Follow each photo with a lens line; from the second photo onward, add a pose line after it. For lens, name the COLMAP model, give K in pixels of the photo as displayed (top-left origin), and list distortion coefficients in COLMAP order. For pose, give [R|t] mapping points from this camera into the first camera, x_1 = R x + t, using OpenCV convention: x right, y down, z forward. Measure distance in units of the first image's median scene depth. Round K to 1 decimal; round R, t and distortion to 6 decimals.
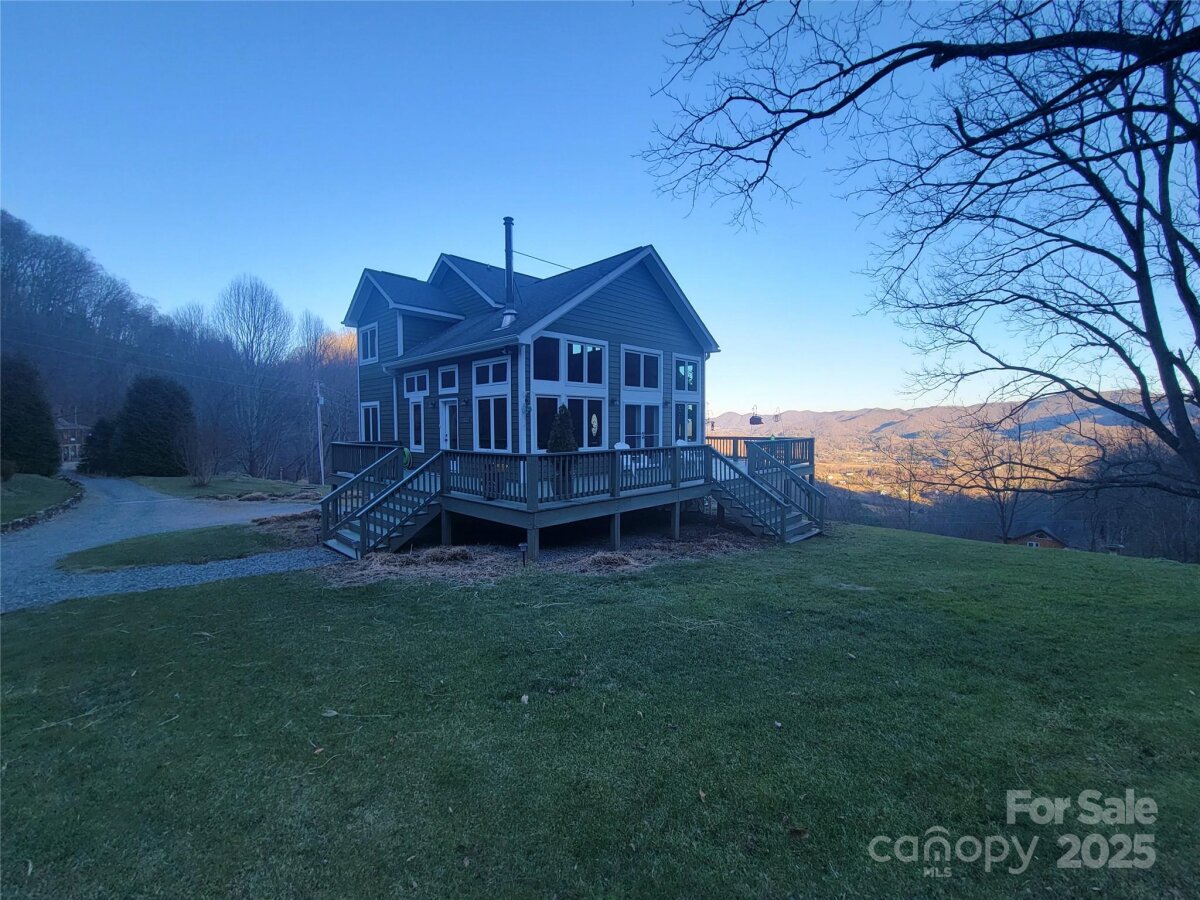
lens RADIAL K [[481.0, 0, 599.9], [0, 481.0, 447.2], [0, 0, 1]] dist [-0.000179, 0.000028]
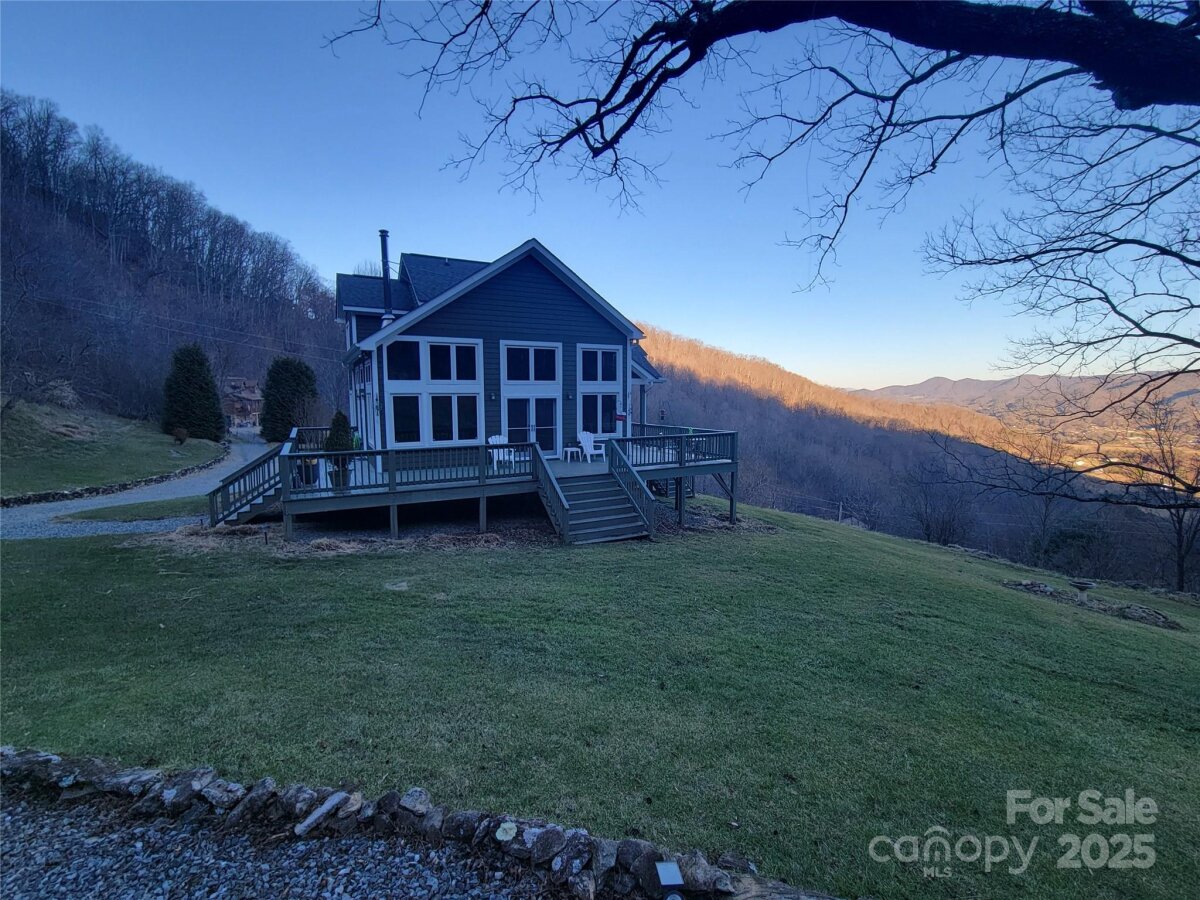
lens RADIAL K [[519.0, 0, 599.5], [0, 519.0, 452.5], [0, 0, 1]] dist [0.000898, 0.000017]
pose [[0.956632, 0.035206, -0.289165, 0.568258], [-0.015930, 0.997507, 0.068746, -0.053489], [0.290865, -0.061158, 0.954808, -0.017612]]
